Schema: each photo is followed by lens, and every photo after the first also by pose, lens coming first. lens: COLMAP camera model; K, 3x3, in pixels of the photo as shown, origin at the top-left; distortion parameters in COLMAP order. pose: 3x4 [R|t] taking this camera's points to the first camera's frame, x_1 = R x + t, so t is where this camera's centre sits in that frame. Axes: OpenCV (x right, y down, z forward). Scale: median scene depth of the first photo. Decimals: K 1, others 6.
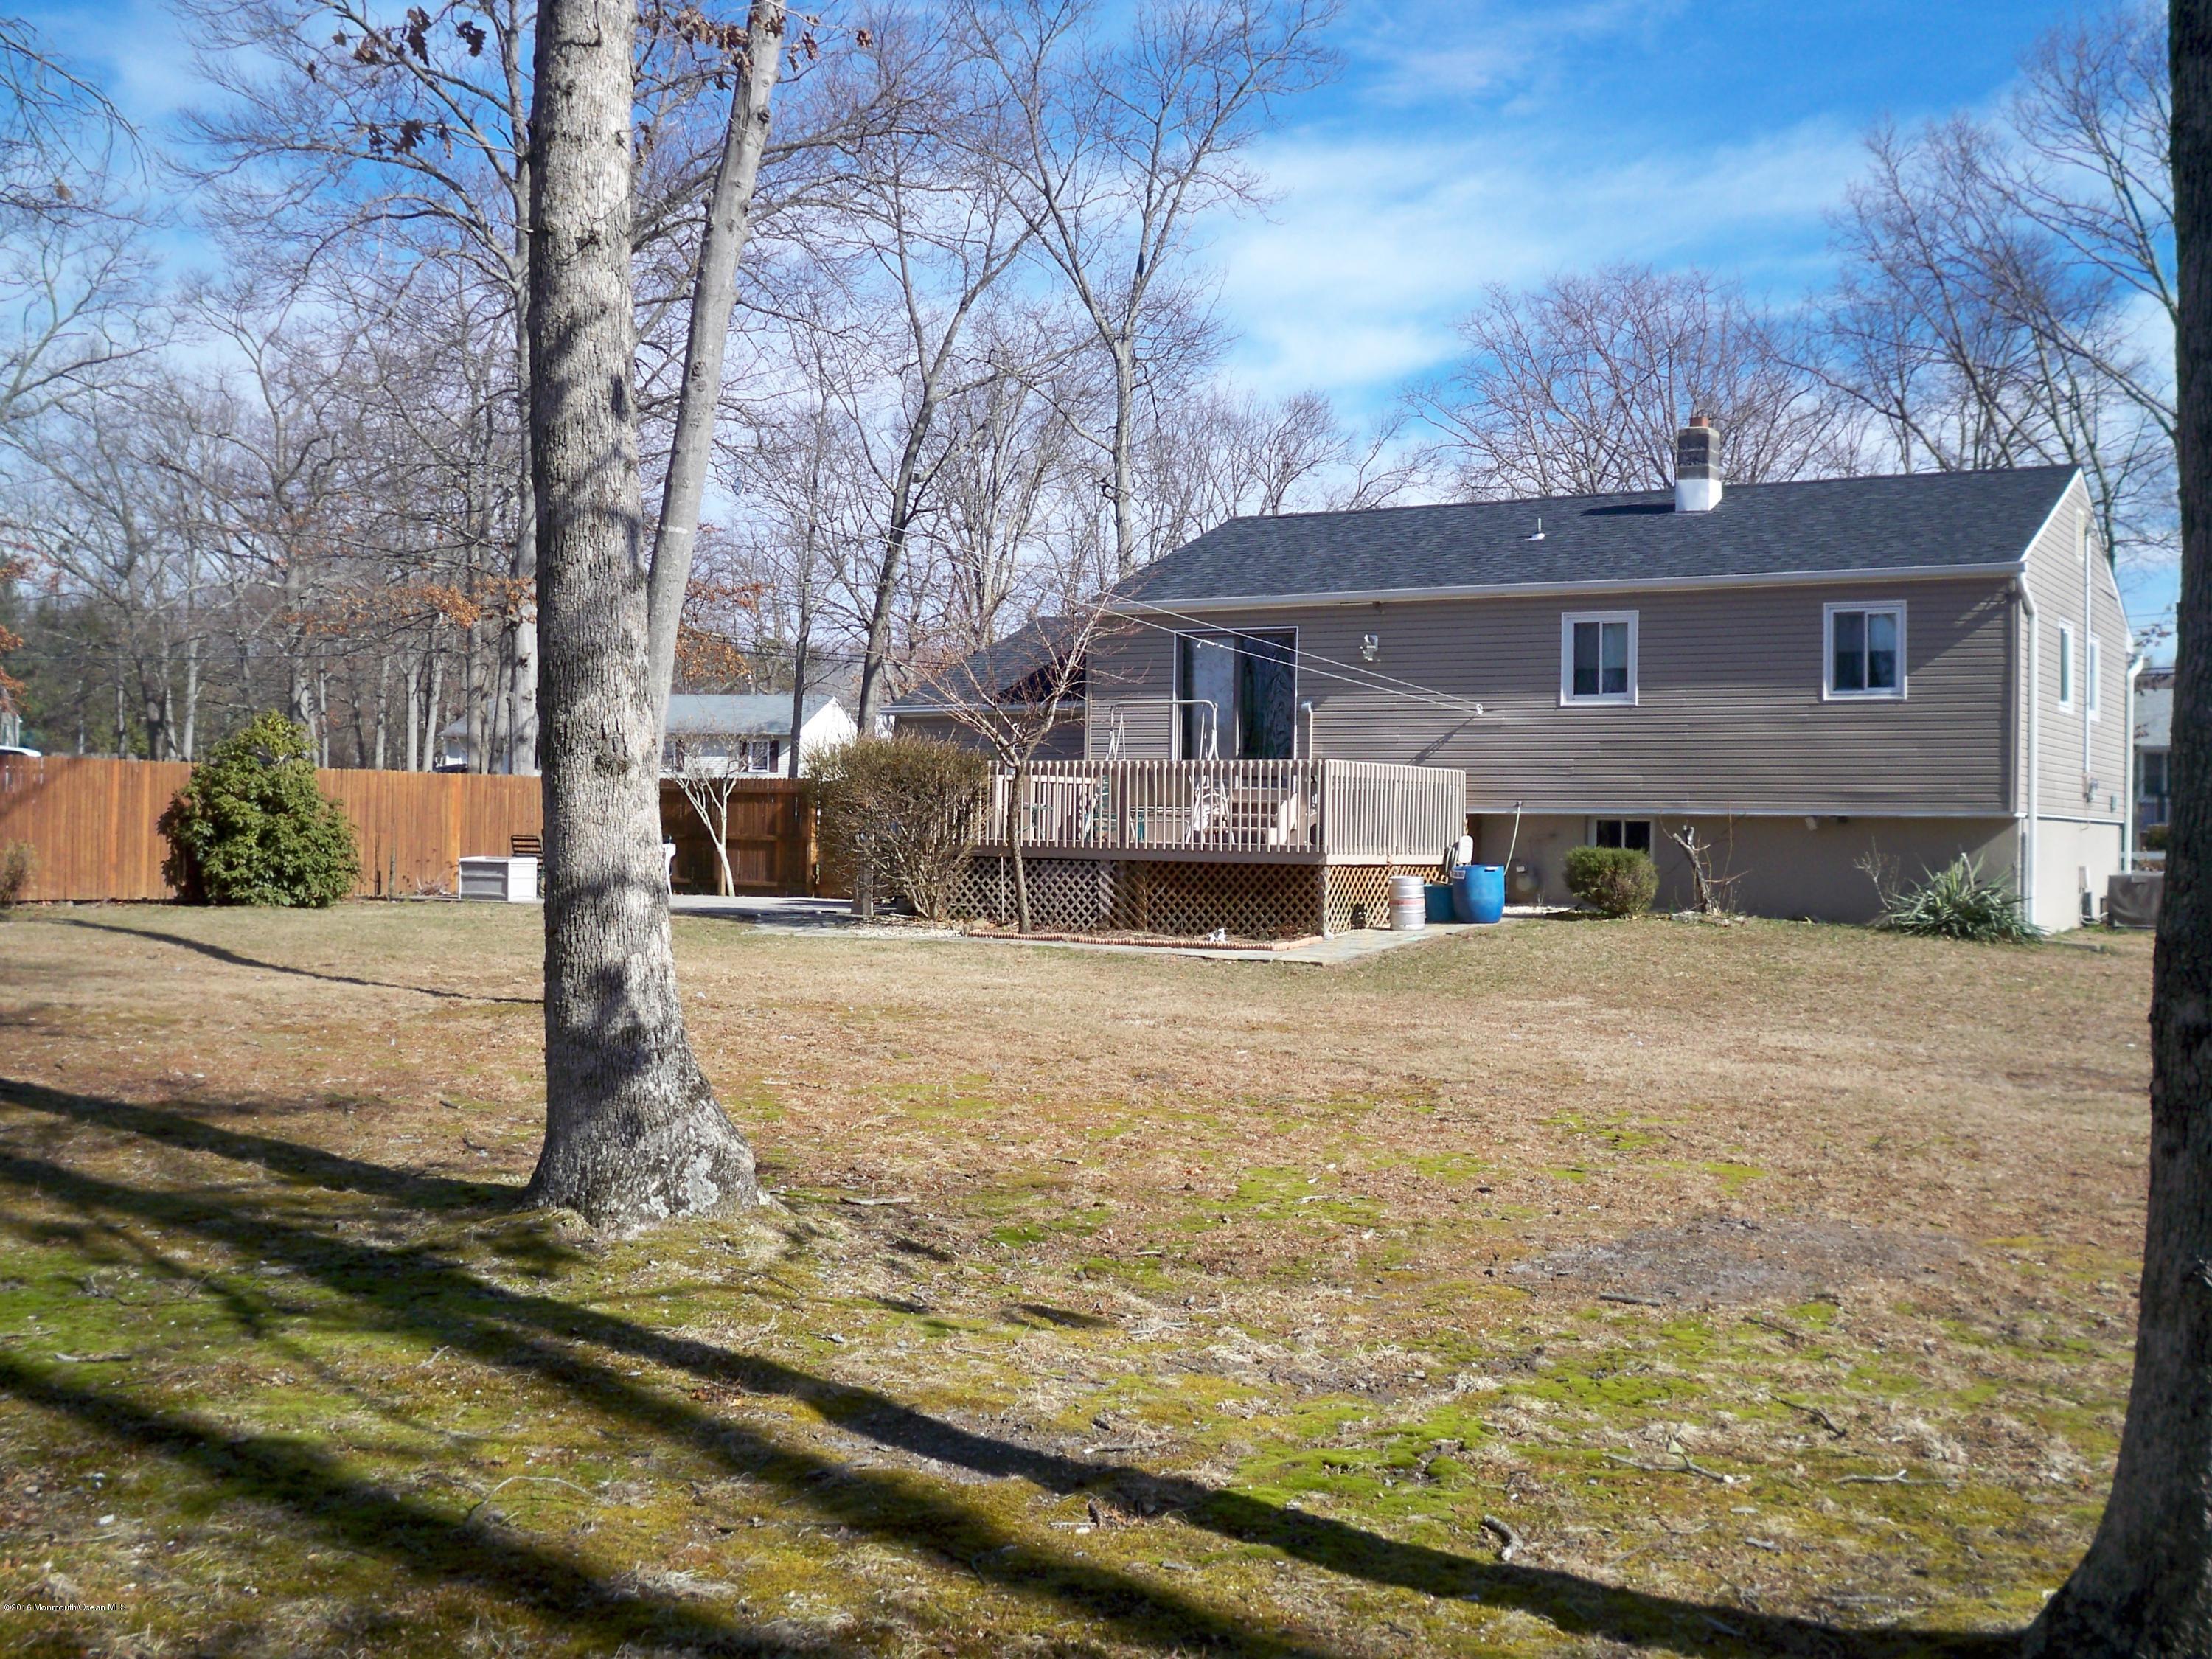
lens RADIAL K [[2309.3, 0, 1106.0], [0, 2309.3, 829.5], [0, 0, 1]] dist [-0.134346, 0.100690]
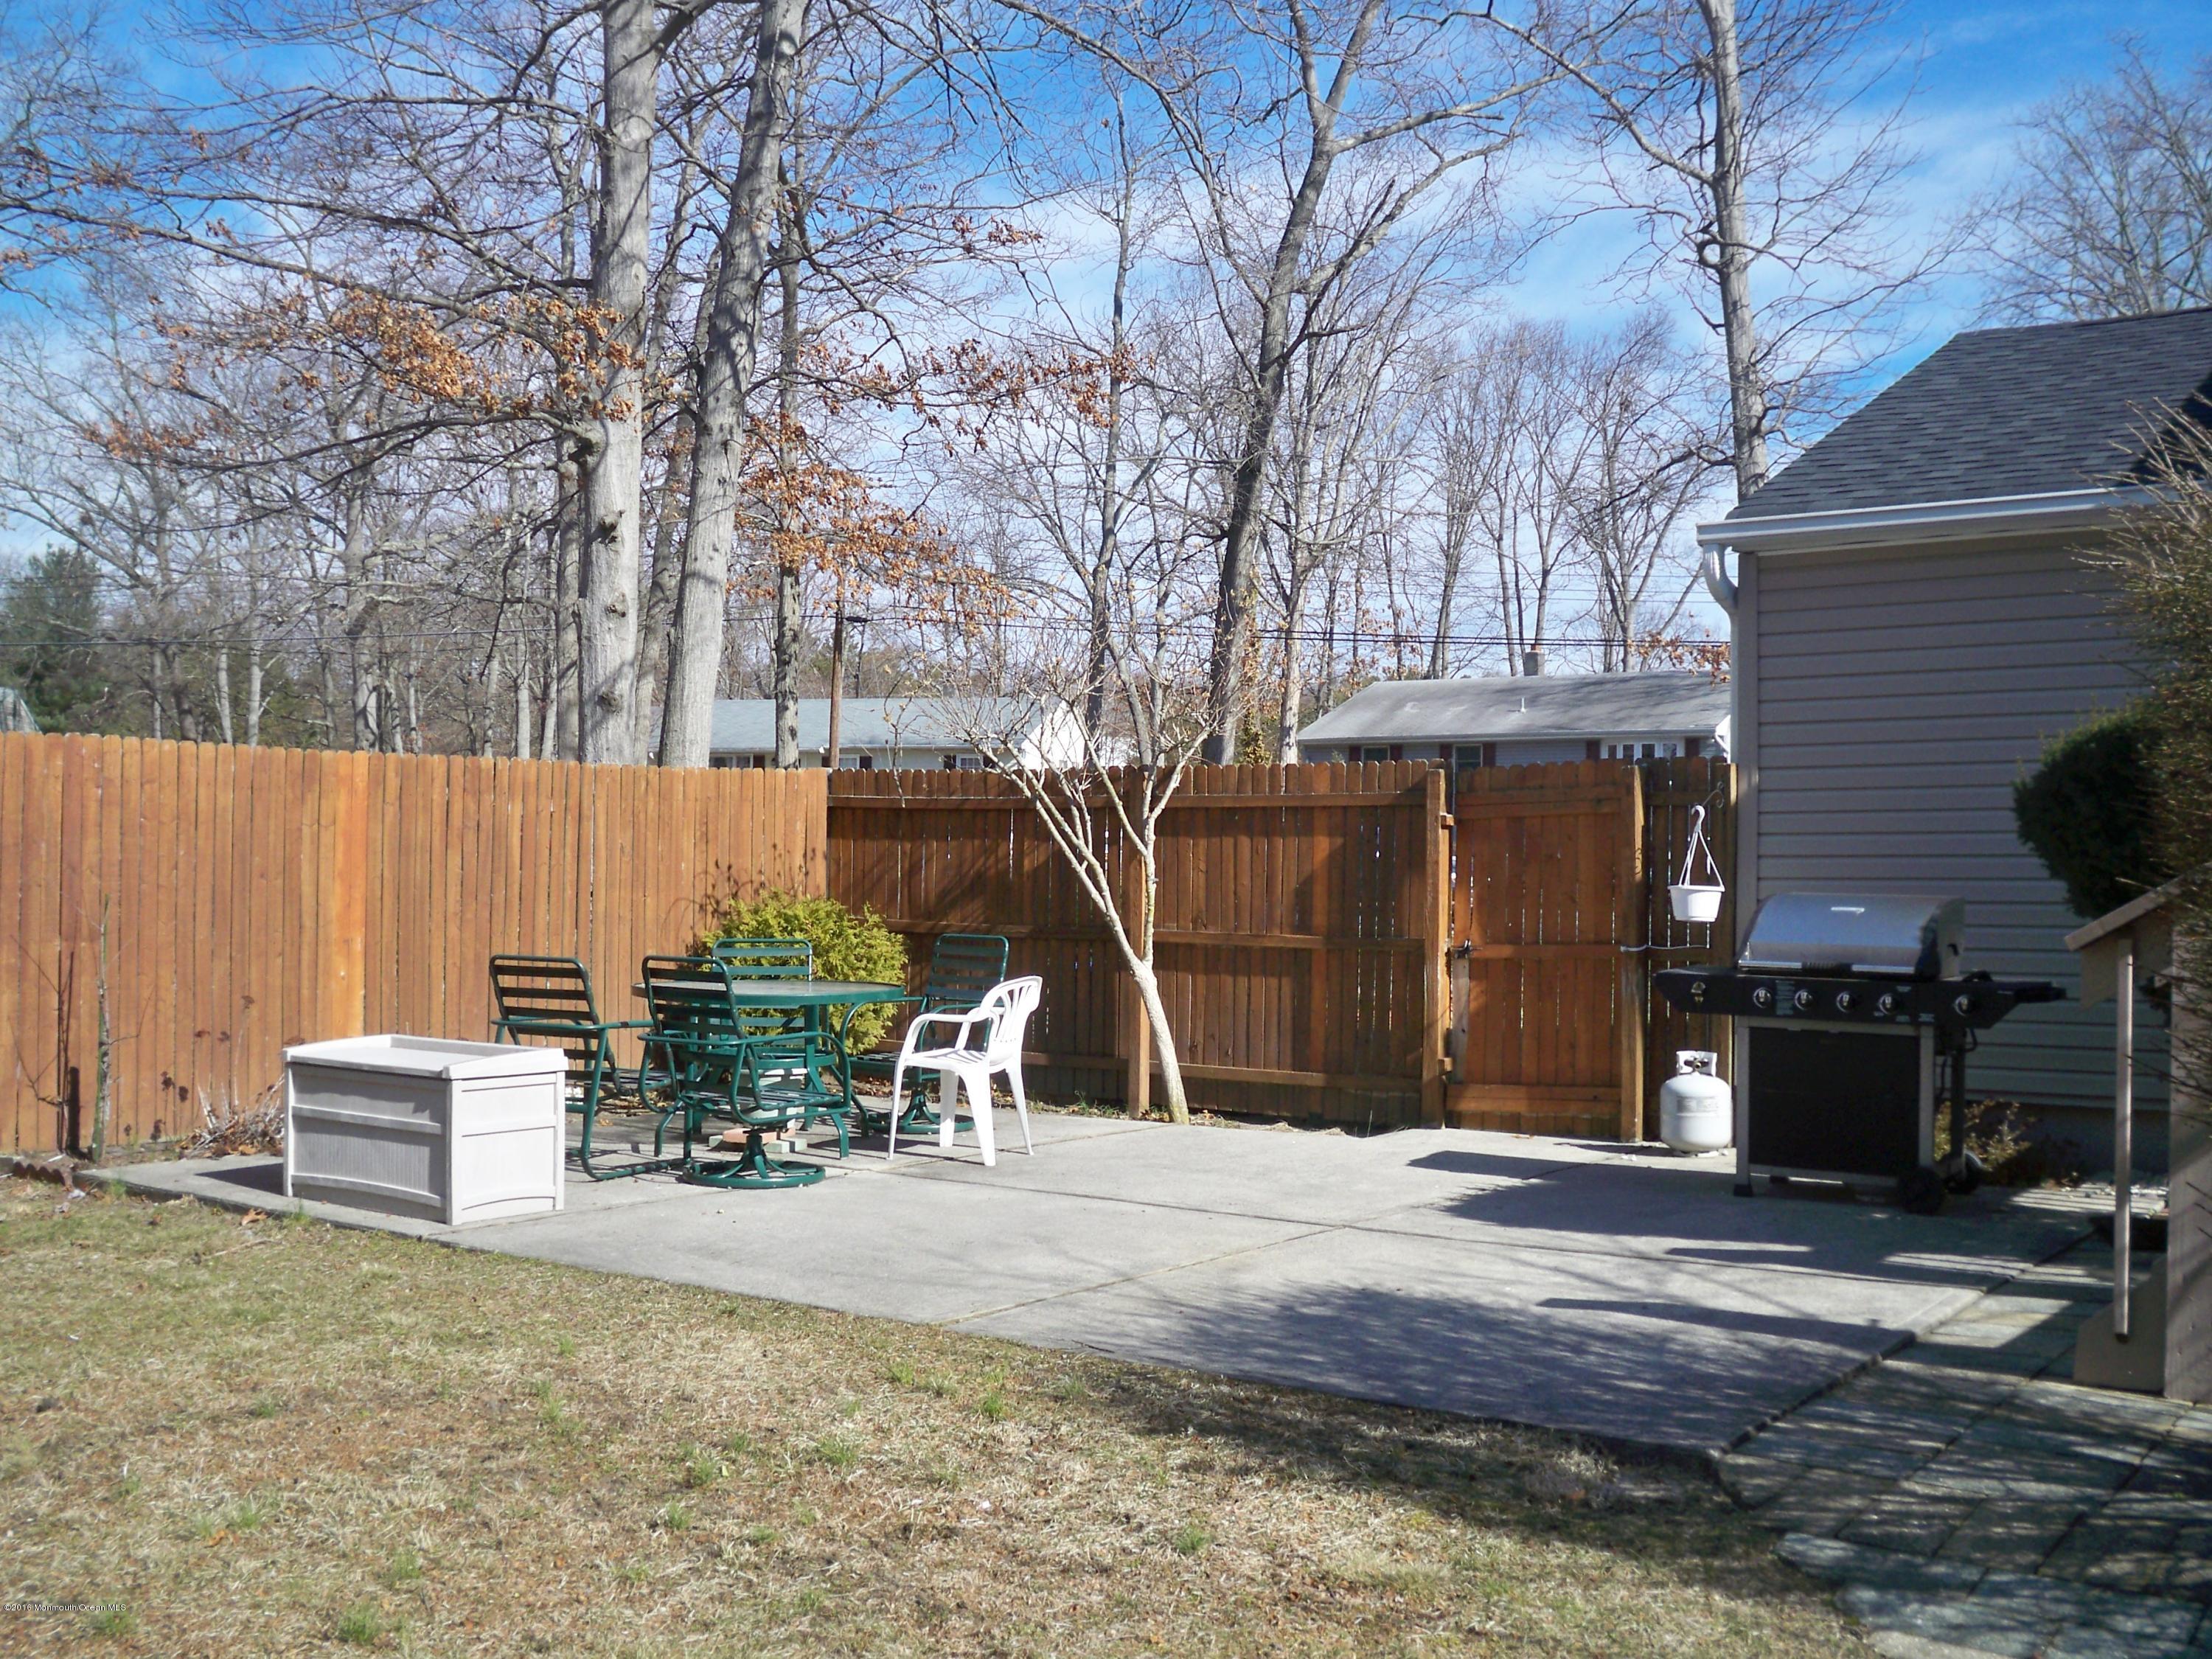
lens RADIAL K [[2309.3, 0, 1106.0], [0, 2309.3, 829.5], [0, 0, 1]] dist [-0.134346, 0.100690]
pose [[0.997730, -0.006954, -0.066984, -0.148068], [0.005959, 0.999869, -0.015039, -0.007633], [0.067080, 0.014606, 0.997641, 0.652042]]
